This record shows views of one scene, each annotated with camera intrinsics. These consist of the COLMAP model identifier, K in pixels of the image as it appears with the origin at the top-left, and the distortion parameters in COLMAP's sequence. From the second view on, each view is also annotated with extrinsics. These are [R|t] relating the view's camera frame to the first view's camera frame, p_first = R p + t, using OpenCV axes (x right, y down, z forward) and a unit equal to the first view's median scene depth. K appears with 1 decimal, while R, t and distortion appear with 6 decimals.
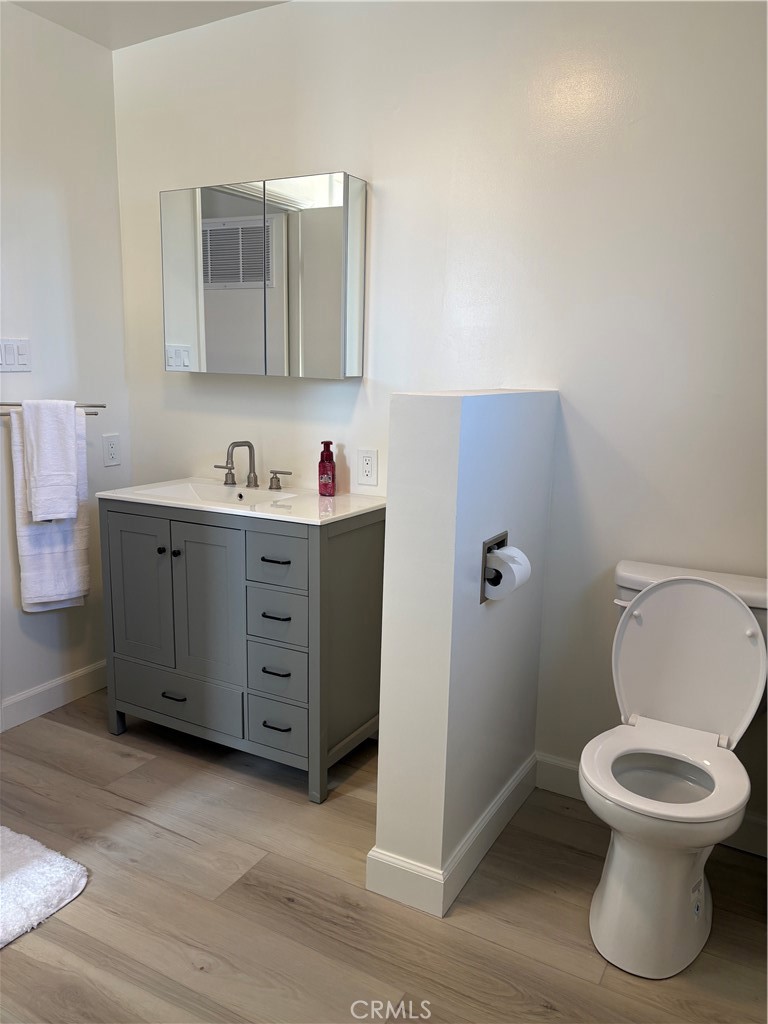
lens RADIAL K [[766.5, 0, 387.1], [0, 766.5, 512.8], [0, 0, 1]] dist [0.068814, -0.083844]
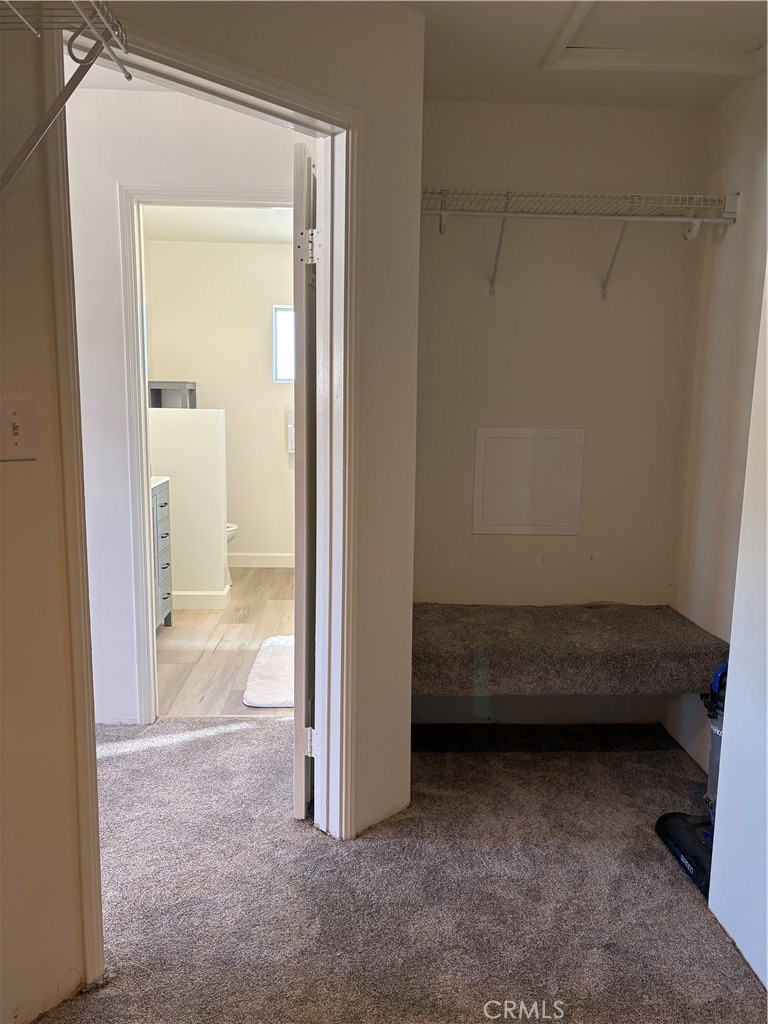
lens RADIAL K [[766.5, 0, 387.1], [0, 766.5, 512.8], [0, 0, 1]] dist [0.068814, -0.083844]
pose [[-0.526925, -0.160454, 0.834628, -1.731240], [0.123045, 0.957270, 0.261714, -0.299852], [-0.840957, 0.240601, -0.484667, 1.258175]]
